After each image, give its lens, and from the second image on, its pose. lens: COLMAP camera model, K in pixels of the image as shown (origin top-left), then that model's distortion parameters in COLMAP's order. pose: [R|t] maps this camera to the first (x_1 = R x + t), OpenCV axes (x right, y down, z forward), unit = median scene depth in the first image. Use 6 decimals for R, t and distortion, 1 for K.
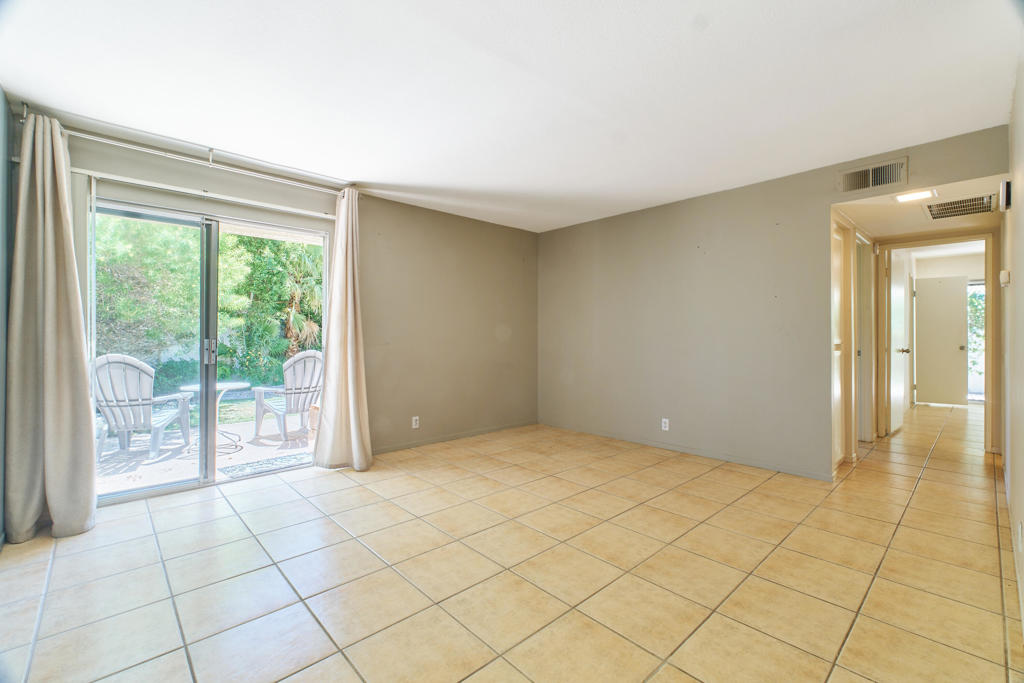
lens RADIAL K [[455.7, 0, 514.0], [0, 455.7, 337.0], [0, 0, 1]] dist [-0.000097, 0.000596]
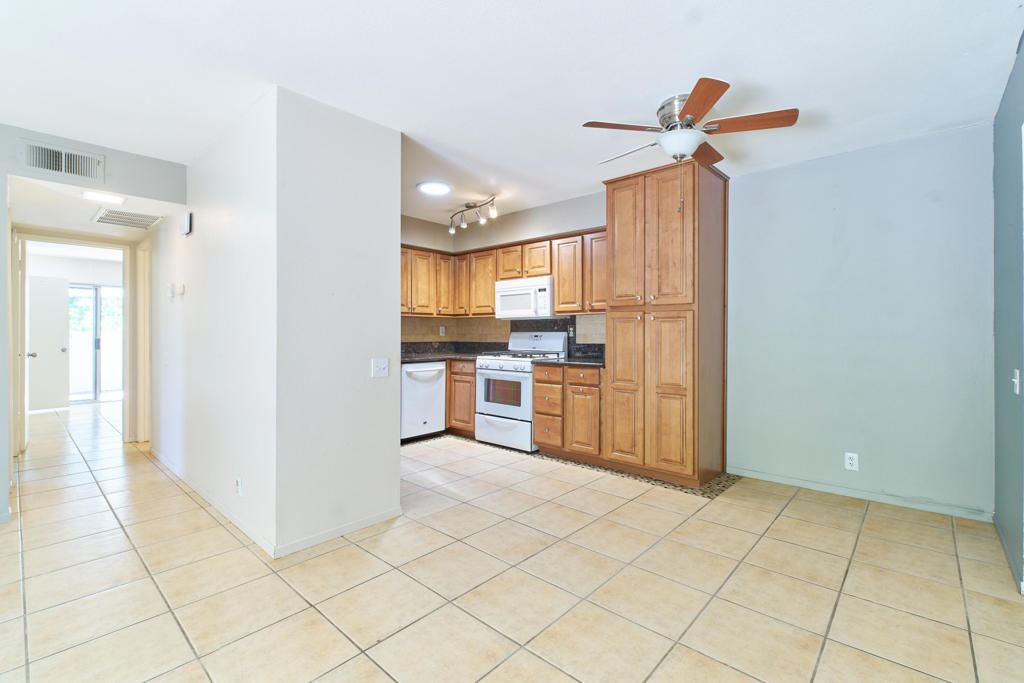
lens RADIAL K [[450.9, 0, 511.6], [0, 450.9, 340.3], [0, 0, 1]] dist [-0.007863, -0.000406]
pose [[-0.097579, -0.010864, 0.995169, -1.011074], [0.008708, 0.999893, 0.011770, -0.008481], [-0.995190, 0.009815, -0.097473, 1.196400]]
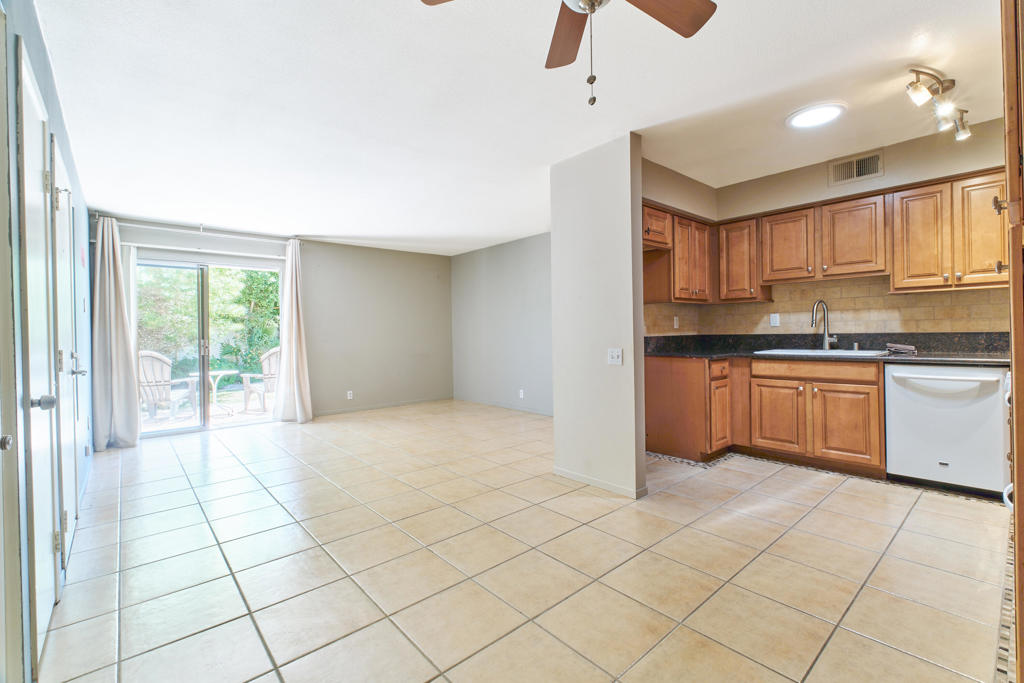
lens RADIAL K [[450.9, 0, 509.4], [0, 450.9, 334.9], [0, 0, 1]] dist [-0.007863, -0.000406]
pose [[0.999478, -0.019928, -0.025418, 0.283588], [0.020005, 0.999796, 0.002762, 0.002785], [0.025358, -0.003269, 0.999673, -0.350637]]
